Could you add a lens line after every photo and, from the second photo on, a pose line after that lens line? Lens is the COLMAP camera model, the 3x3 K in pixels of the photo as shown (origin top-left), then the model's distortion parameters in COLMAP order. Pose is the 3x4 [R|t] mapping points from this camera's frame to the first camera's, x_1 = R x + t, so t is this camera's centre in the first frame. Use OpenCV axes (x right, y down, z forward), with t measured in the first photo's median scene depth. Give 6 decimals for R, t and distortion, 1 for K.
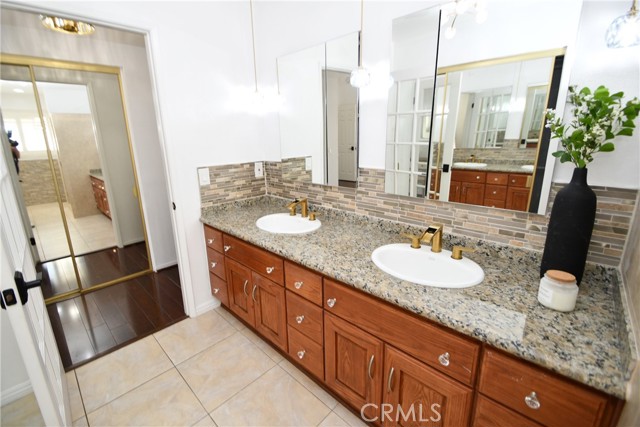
lens RADIAL K [[281.0, 0, 314.2], [0, 281.0, 208.6], [0, 0, 1]] dist [-0.000599, -0.000607]
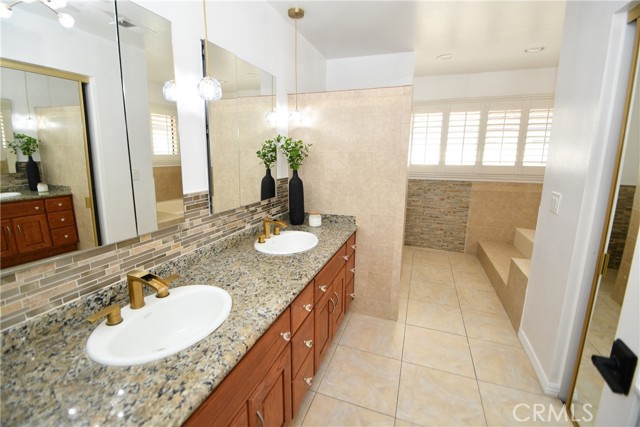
lens RADIAL K [[281.0, 0, 314.2], [0, 281.0, 208.6], [0, 0, 1]] dist [-0.000599, -0.000607]
pose [[-0.401027, -0.168122, 0.900507, -0.748647], [0.215288, 0.938186, 0.271032, -0.262465], [-0.890409, 0.302560, -0.340043, 1.009213]]
